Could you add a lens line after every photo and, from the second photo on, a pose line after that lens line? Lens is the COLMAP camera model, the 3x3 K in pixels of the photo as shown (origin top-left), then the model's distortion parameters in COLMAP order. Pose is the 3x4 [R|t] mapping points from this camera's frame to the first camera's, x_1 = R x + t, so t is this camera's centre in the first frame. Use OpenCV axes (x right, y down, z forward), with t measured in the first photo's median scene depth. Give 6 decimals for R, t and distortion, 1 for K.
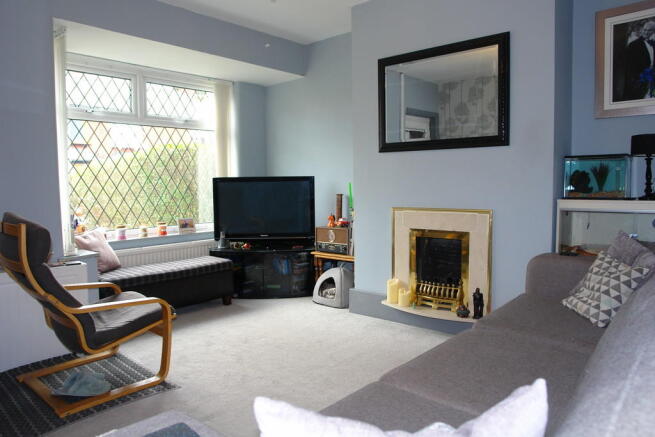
lens RADIAL K [[456.6, 0, 325.6], [0, 456.6, 215.7], [0, 0, 1]] dist [-0.078232, 0.006335]
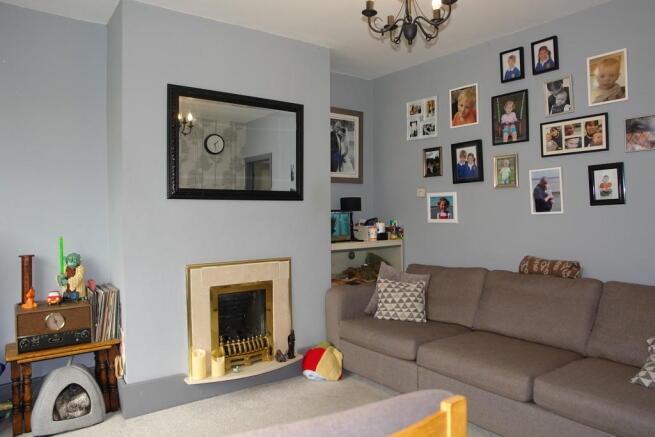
lens RADIAL K [[456.6, 0, 325.6], [0, 456.6, 215.7], [0, 0, 1]] dist [-0.078232, 0.006335]
pose [[0.219600, 0.005895, 0.975572, -0.642584], [0.079410, 0.996556, -0.023897, -0.072579], [-0.972353, 0.082718, 0.218376, 0.597053]]
